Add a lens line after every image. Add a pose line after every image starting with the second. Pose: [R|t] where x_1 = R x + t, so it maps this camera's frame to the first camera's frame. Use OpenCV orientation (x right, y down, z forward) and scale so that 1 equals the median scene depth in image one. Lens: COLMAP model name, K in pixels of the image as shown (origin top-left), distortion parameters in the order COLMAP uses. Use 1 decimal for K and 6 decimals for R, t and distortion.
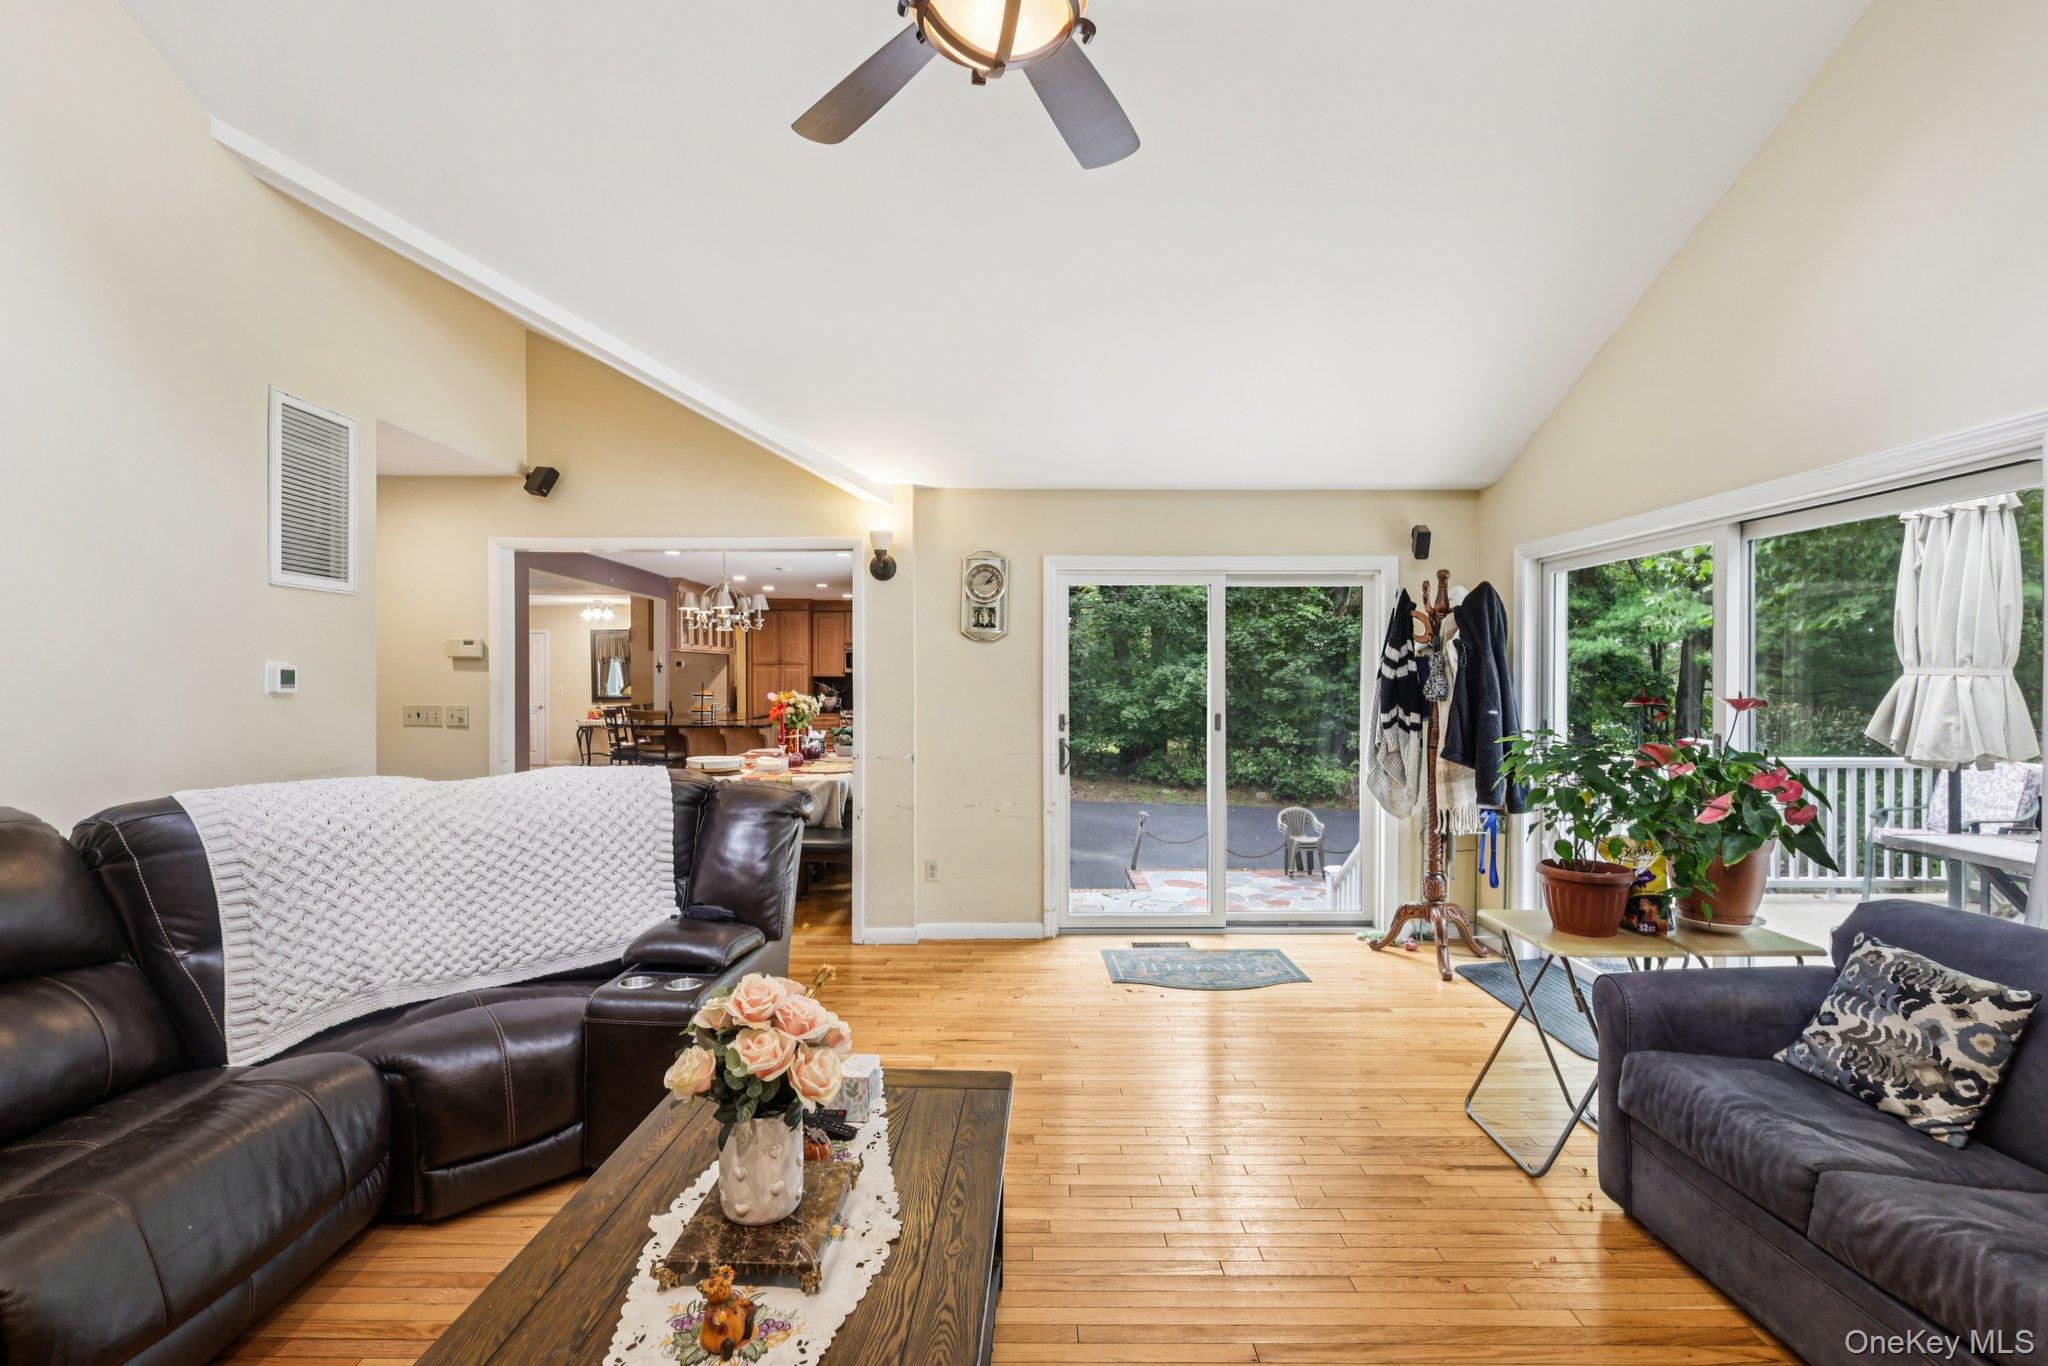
lens RADIAL K [[963.2, 0, 1019.7], [0, 963.2, 688.1], [0, 0, 1]] dist [0.001296, -0.000127]
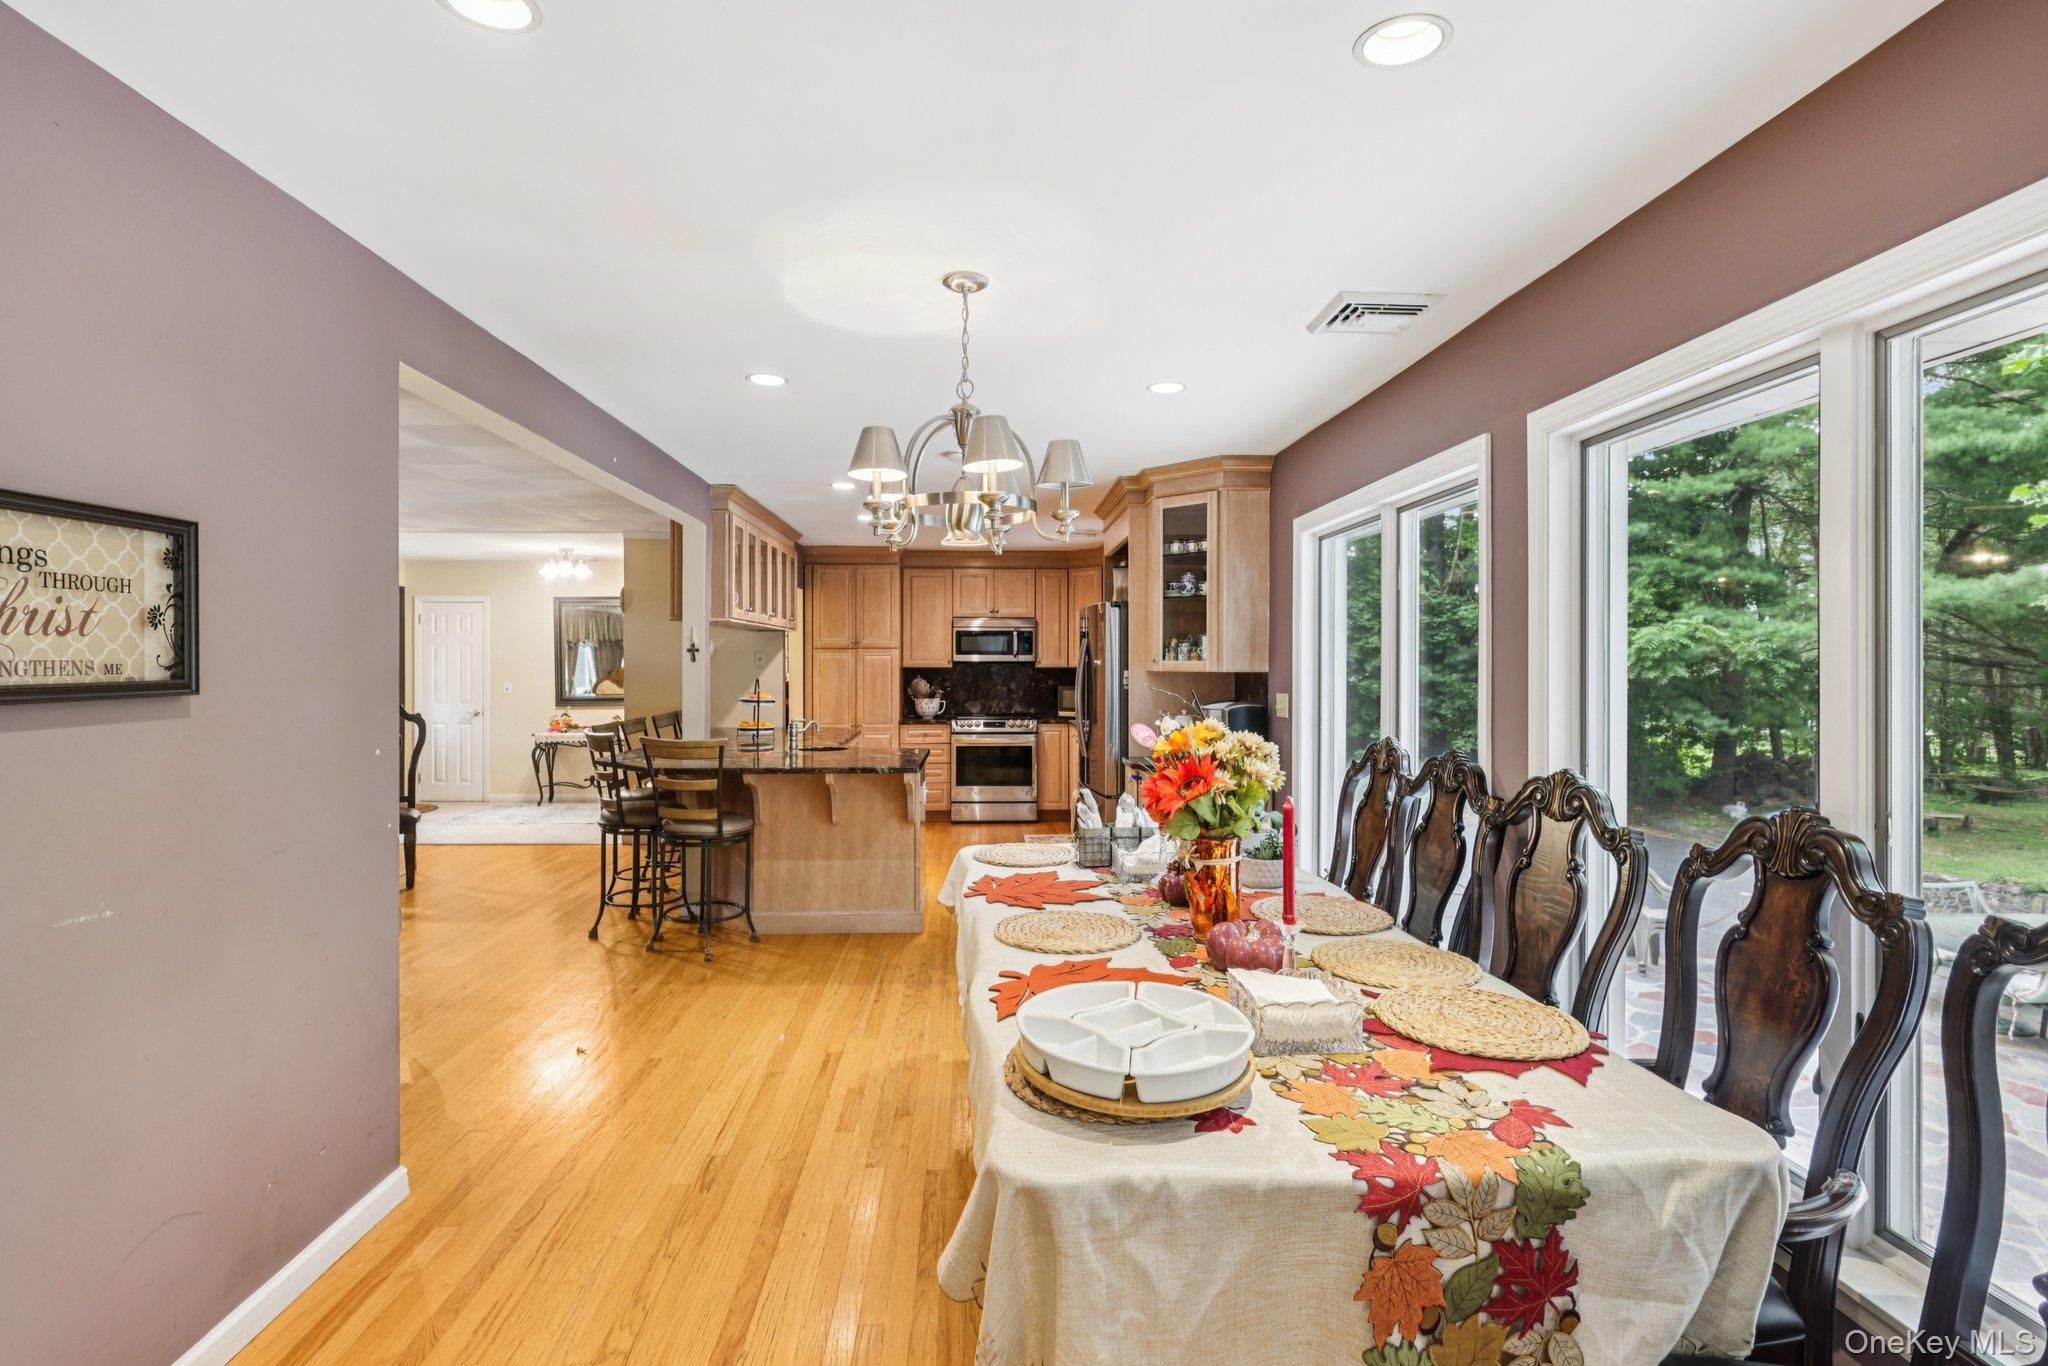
lens RADIAL K [[963.2, 0, 1016.9], [0, 963.2, 672.8], [0, 0, 1]] dist [0.001296, -0.000127]
pose [[0.999288, -0.000752, 0.037732, -0.165659], [0.000912, 0.999991, -0.004222, -0.005901], [-0.037728, 0.004254, 0.999279, 0.355164]]
